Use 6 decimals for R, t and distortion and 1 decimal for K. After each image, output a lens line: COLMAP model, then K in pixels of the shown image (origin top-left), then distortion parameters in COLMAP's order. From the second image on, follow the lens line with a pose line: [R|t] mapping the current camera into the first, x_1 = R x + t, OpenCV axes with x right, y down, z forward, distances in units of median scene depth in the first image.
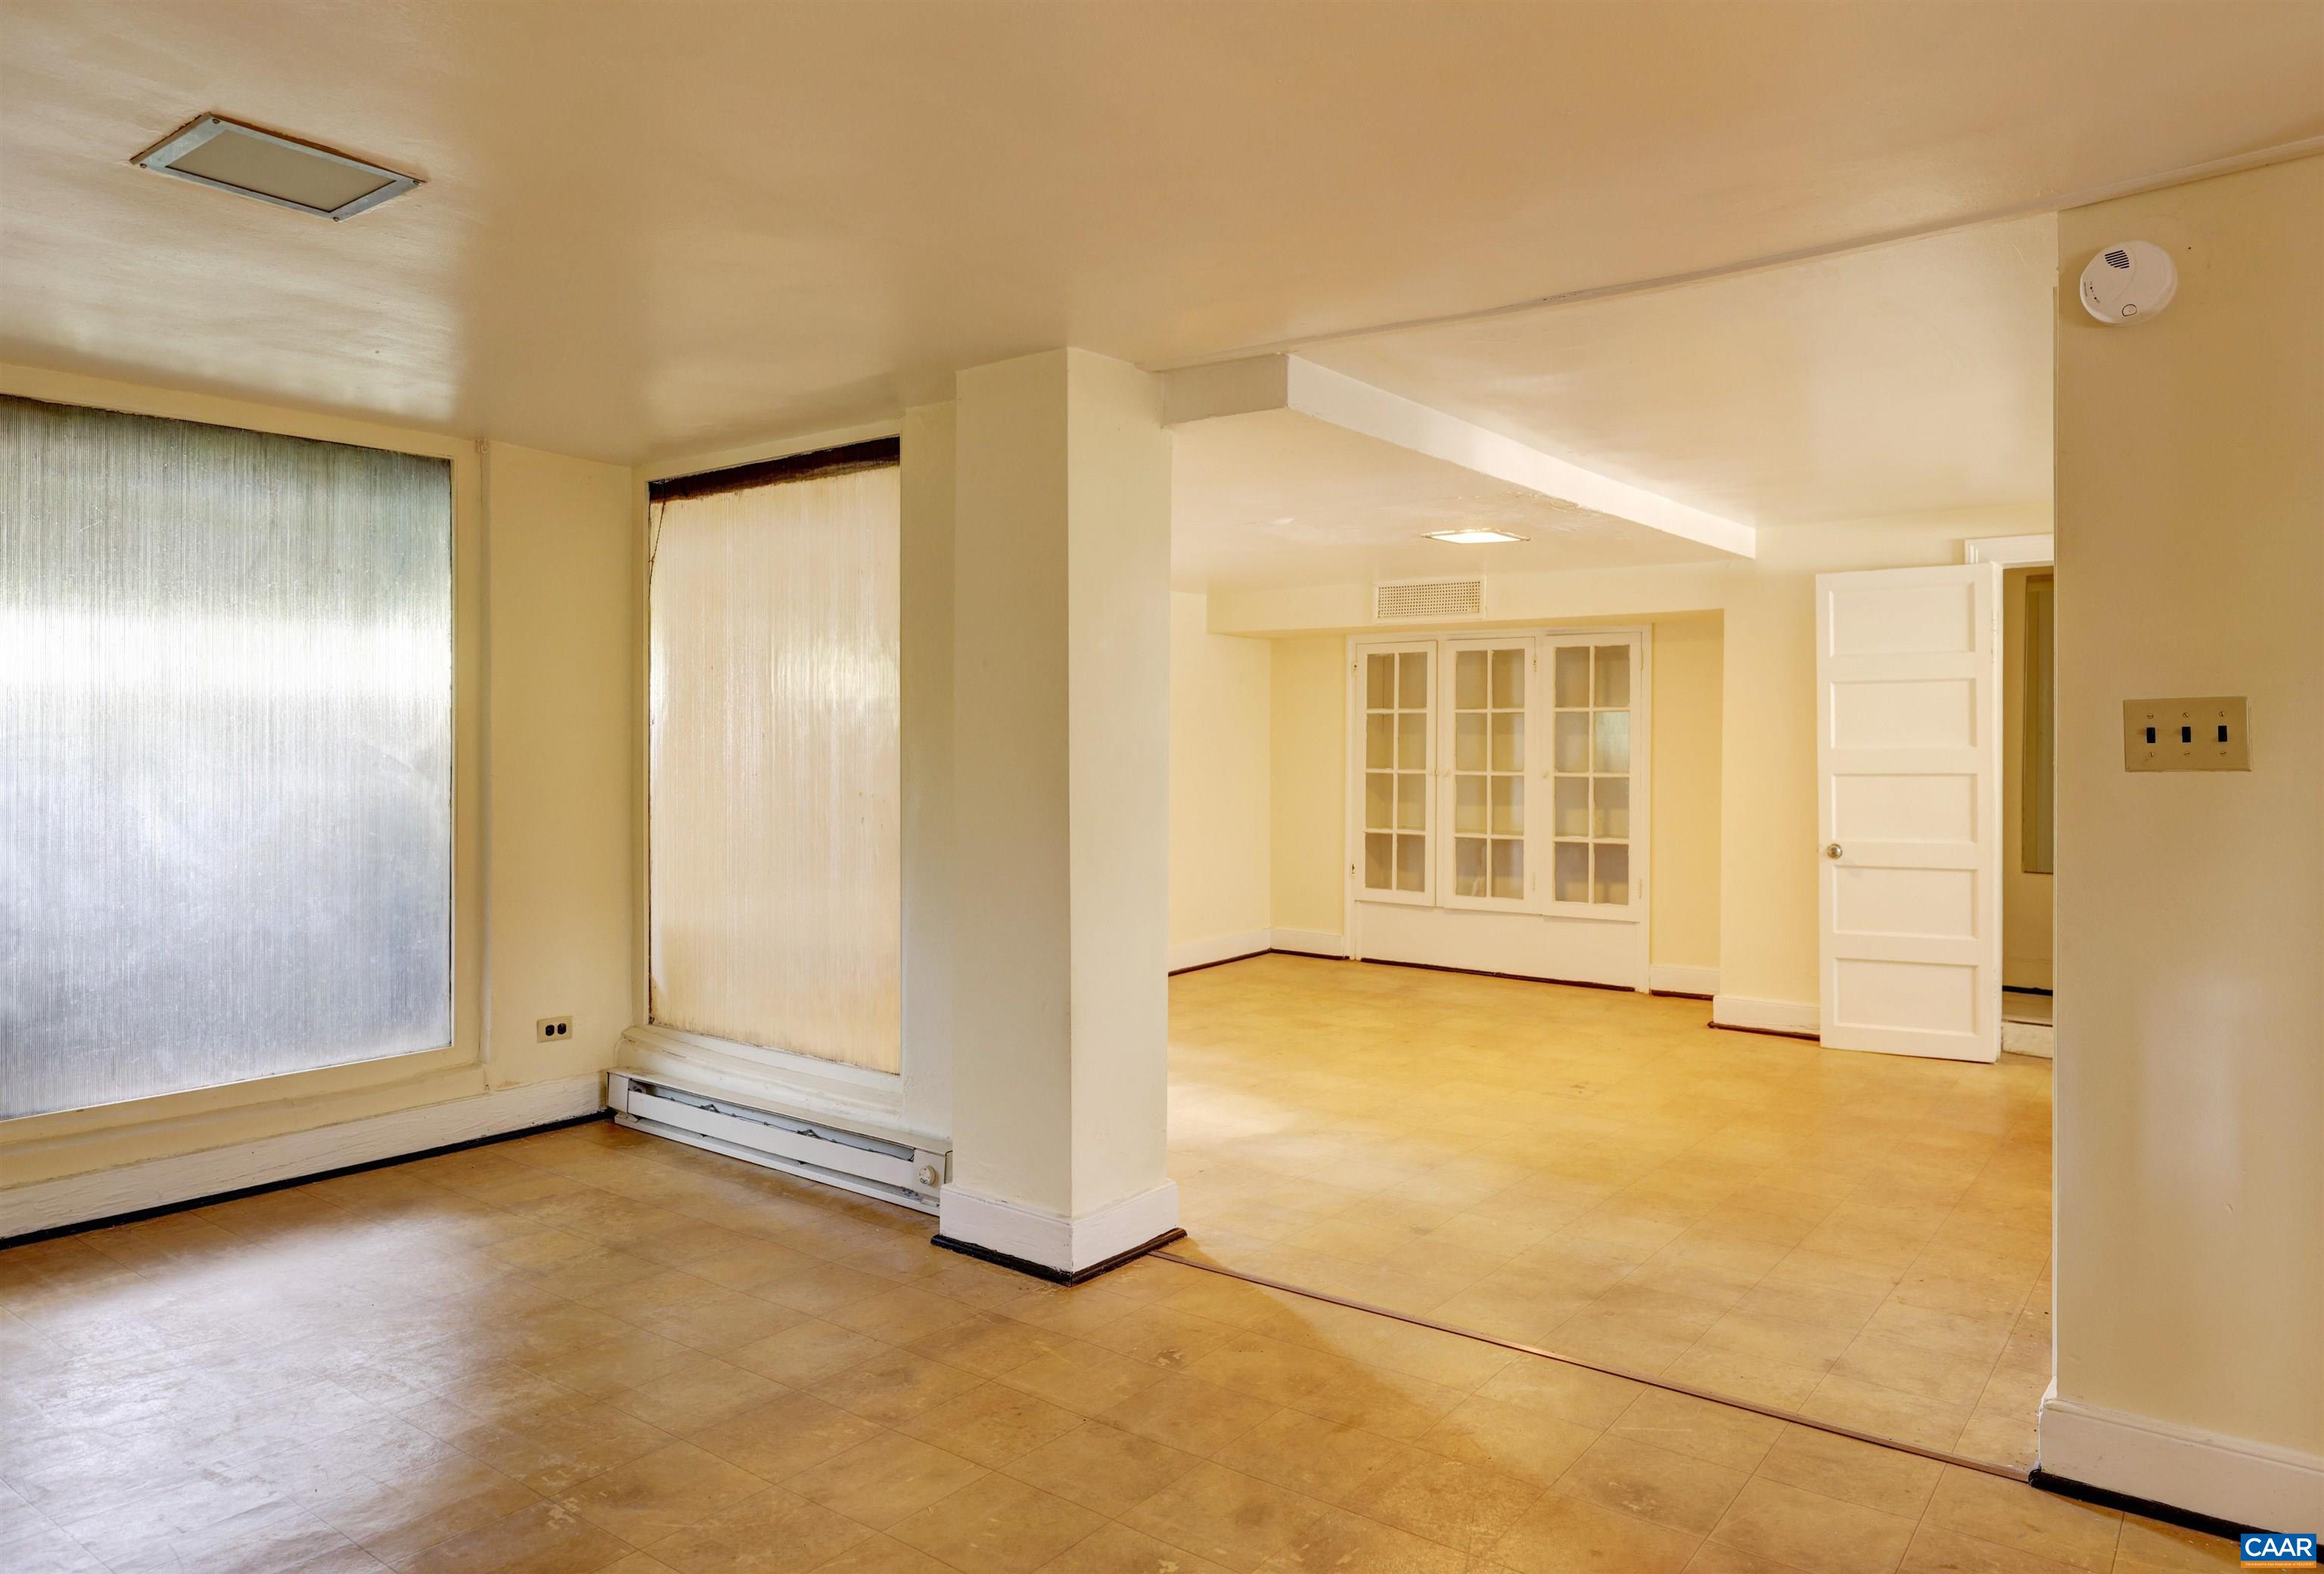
lens RADIAL K [[1475.4, 0, 1167.7], [0, 1475.4, 737.6], [0, 0, 1]] dist [0.003448, 0.000231]
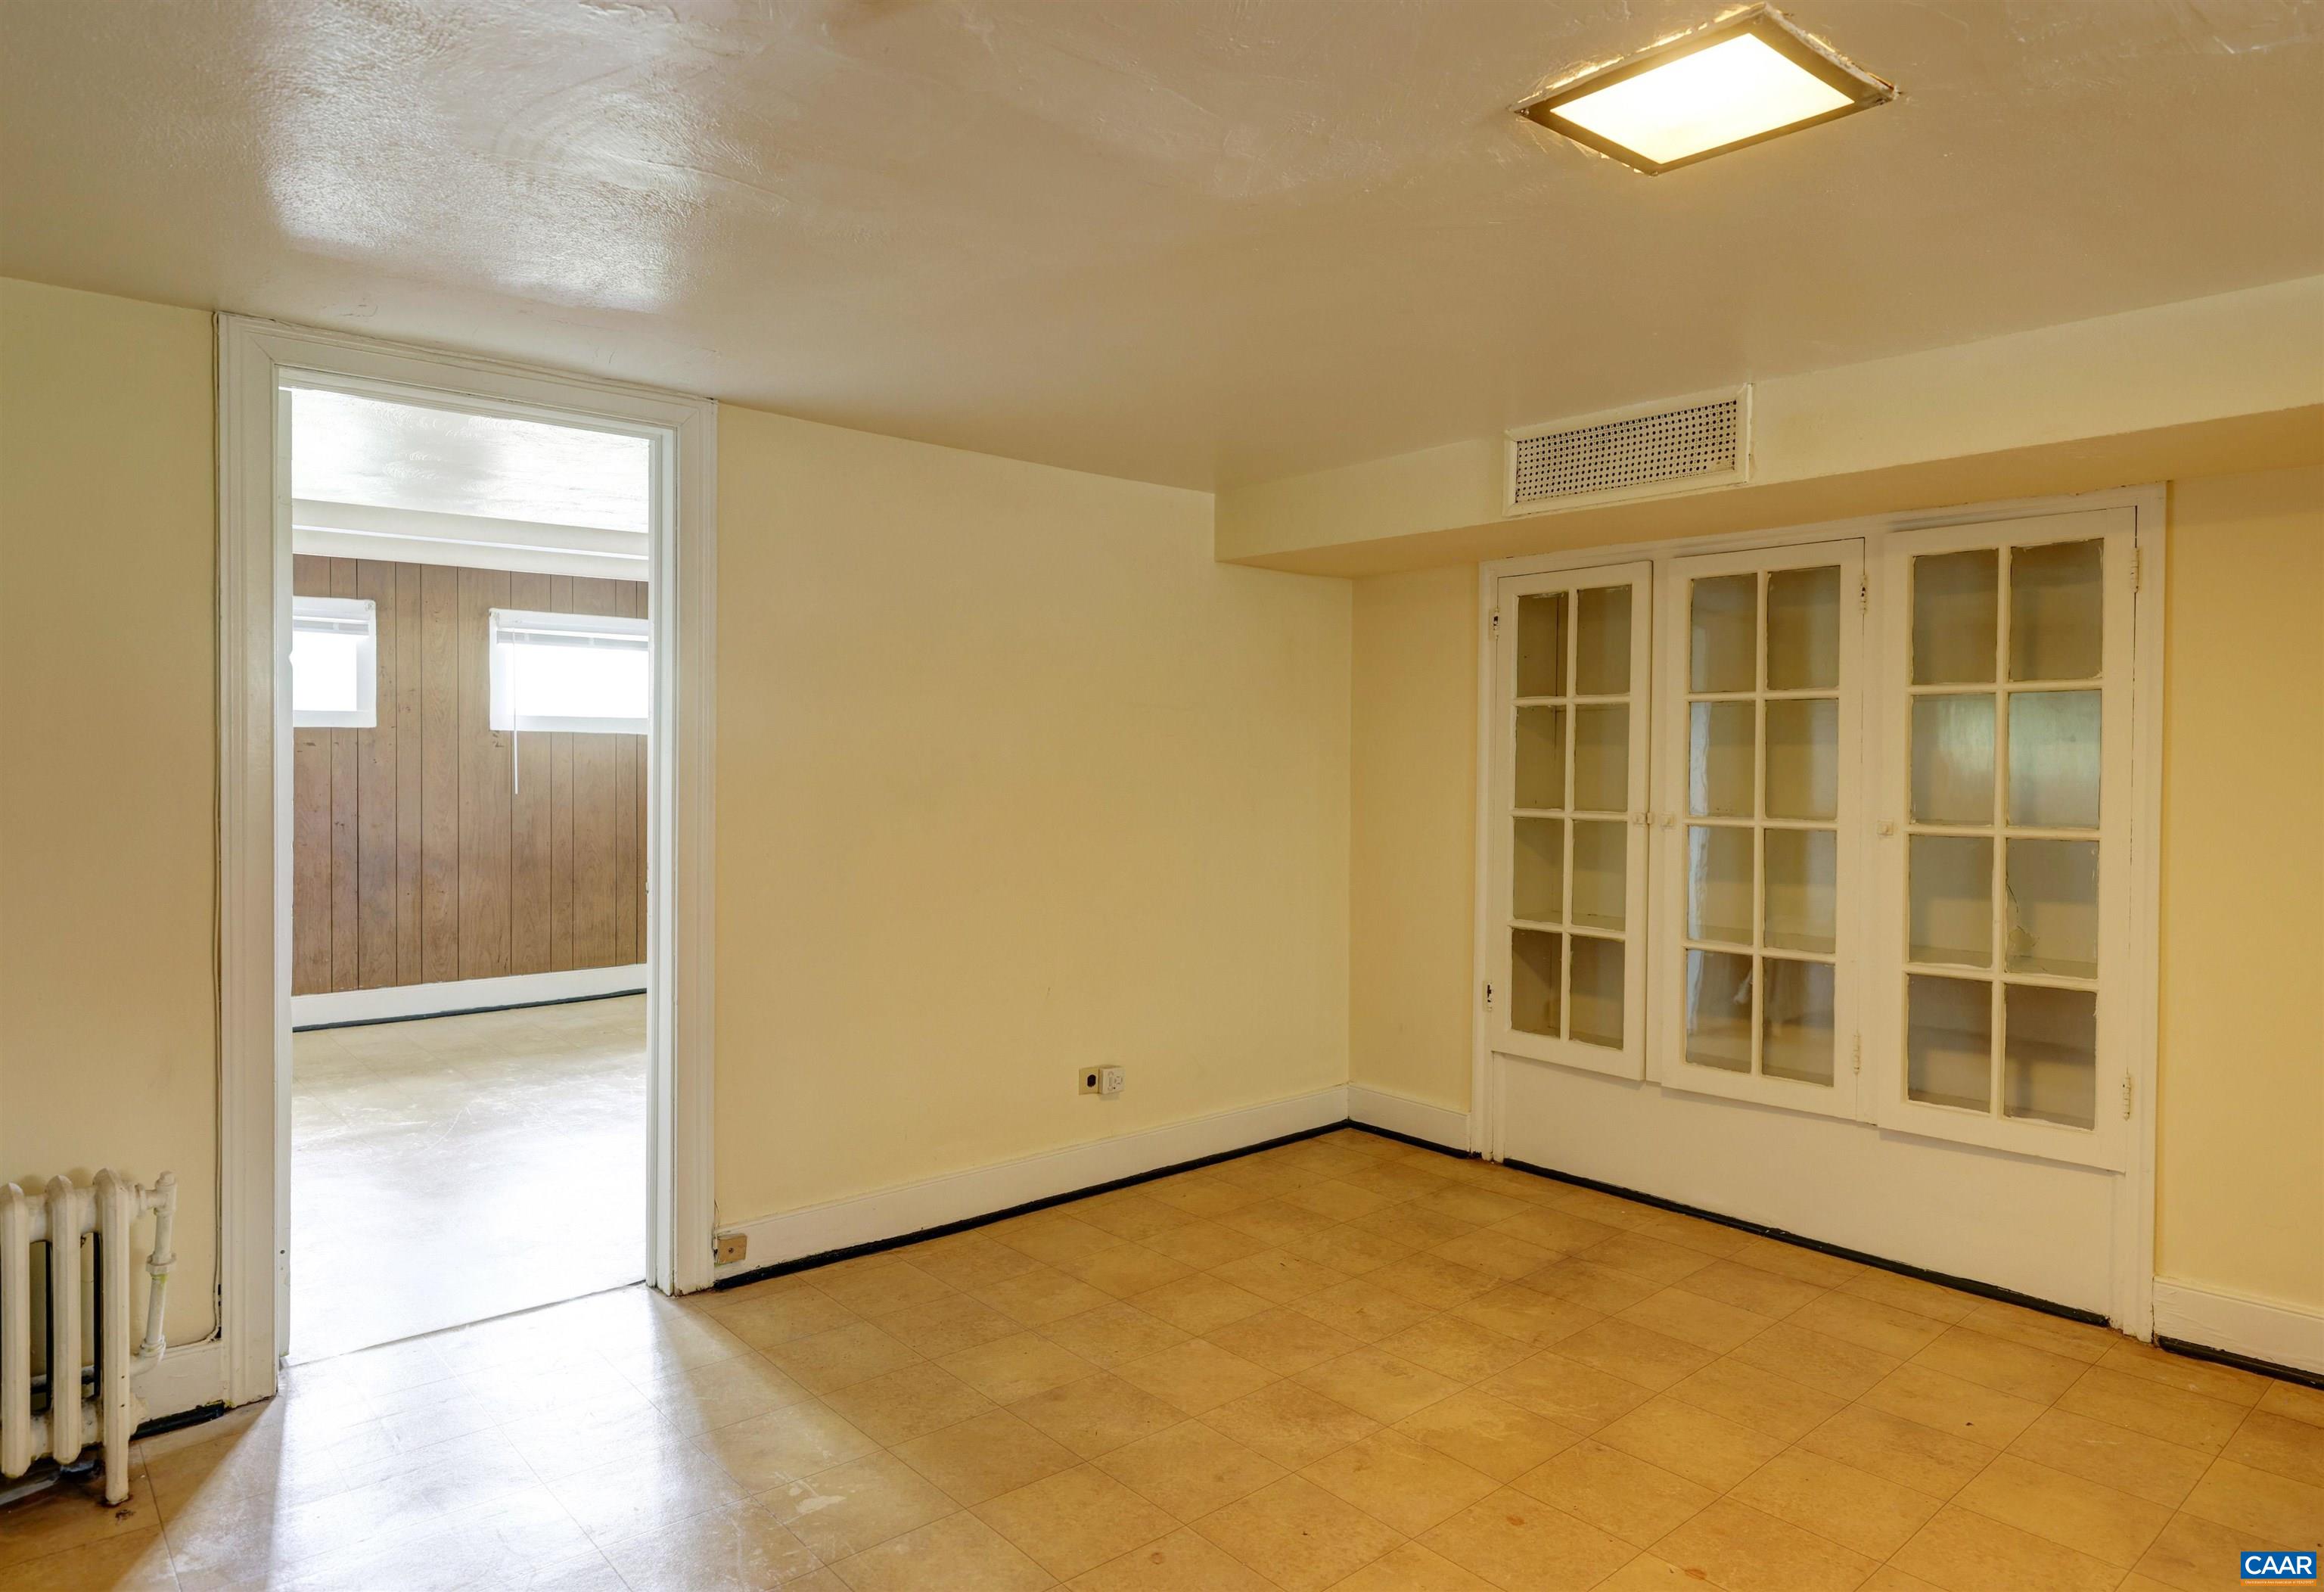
lens RADIAL K [[1345.8, 0, 1154.9], [0, 1345.8, 782.1], [0, 0, 1]] dist [0.000265, -0.000401]
pose [[0.977683, 0.001974, -0.210078, 0.120342], [0.002806, 0.999744, 0.022452, 0.000084], [0.210069, -0.022541, 0.977427, 0.542148]]
